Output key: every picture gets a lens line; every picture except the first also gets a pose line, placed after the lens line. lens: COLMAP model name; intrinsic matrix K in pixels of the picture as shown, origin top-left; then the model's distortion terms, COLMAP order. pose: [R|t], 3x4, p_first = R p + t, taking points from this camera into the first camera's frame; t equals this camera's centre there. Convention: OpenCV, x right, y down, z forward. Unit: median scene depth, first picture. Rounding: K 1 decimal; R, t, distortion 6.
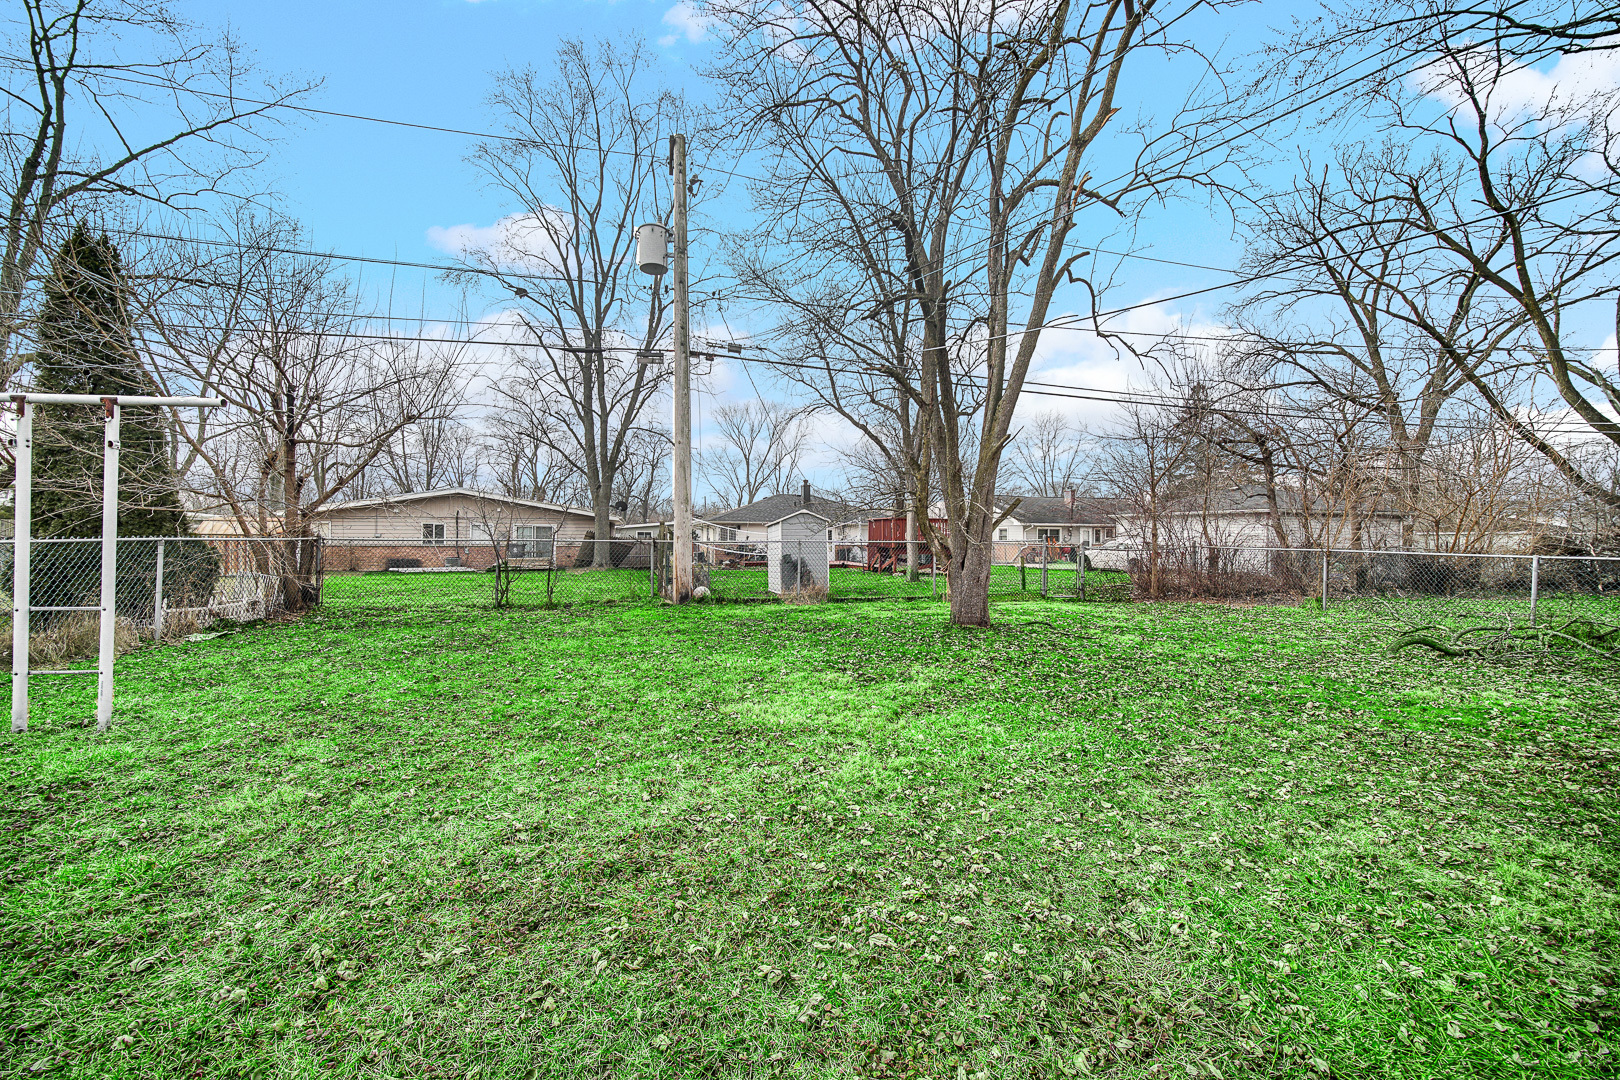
lens RADIAL K [[638.2, 0, 805.5], [0, 638.2, 536.4], [0, 0, 1]] dist [-0.002345, -0.000069]
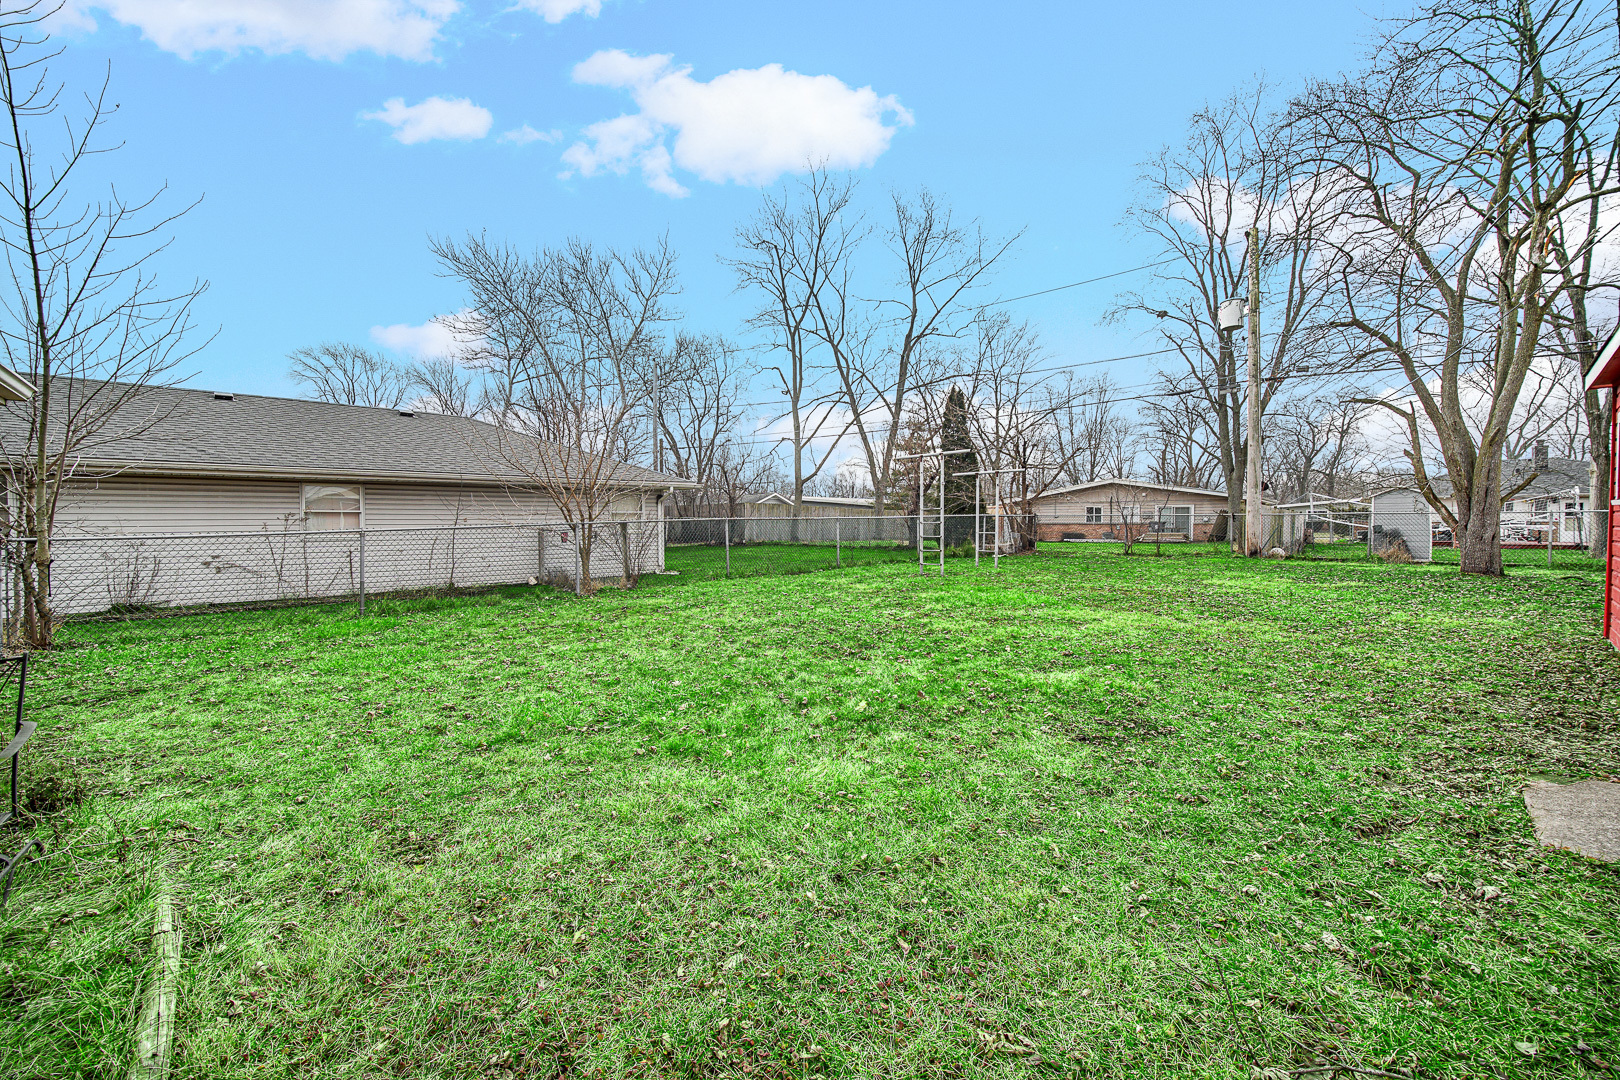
lens RADIAL K [[638.2, 0, 805.5], [0, 638.2, 536.4], [0, 0, 1]] dist [-0.002345, -0.000069]
pose [[0.575513, 0.013274, -0.817685, 0.161683], [0.008605, 0.999715, 0.022285, 0.006955], [0.817747, -0.019862, 0.575235, -0.262184]]
